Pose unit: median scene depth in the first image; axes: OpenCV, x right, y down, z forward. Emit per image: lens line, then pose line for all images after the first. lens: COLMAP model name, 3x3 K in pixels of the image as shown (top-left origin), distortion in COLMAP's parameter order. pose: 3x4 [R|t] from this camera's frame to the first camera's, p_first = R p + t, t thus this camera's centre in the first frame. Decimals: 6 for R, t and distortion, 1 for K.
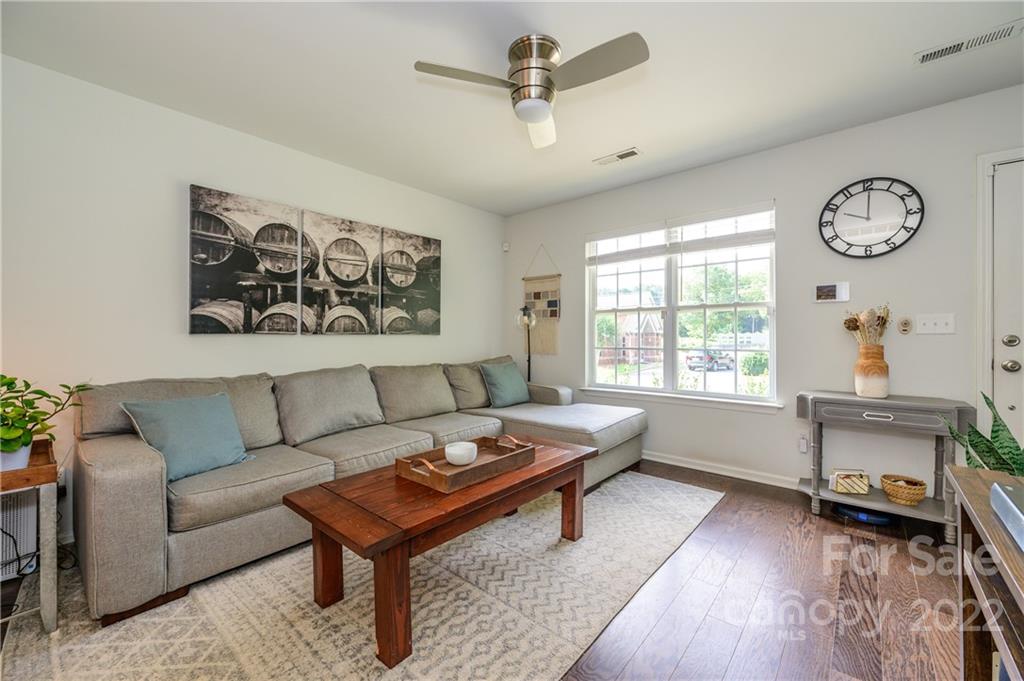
lens RADIAL K [[405.2, 0, 515.3], [0, 405.2, 339.8], [0, 0, 1]] dist [-0.000736, -0.000194]
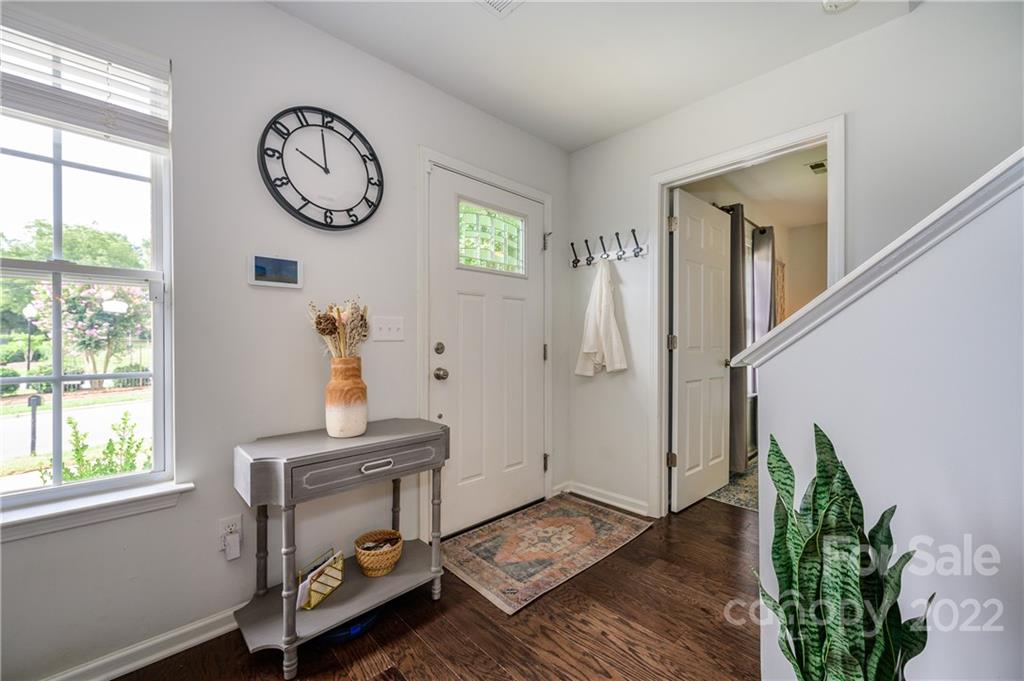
lens RADIAL K [[403.5, 0, 513.6], [0, 403.5, 342.6], [0, 0, 1]] dist [-0.002008, -0.000044]
pose [[0.102736, 0.002254, 0.994706, 0.191710], [0.007527, 0.999967, -0.003043, -0.005387], [-0.994680, 0.007800, 0.102715, 0.511924]]
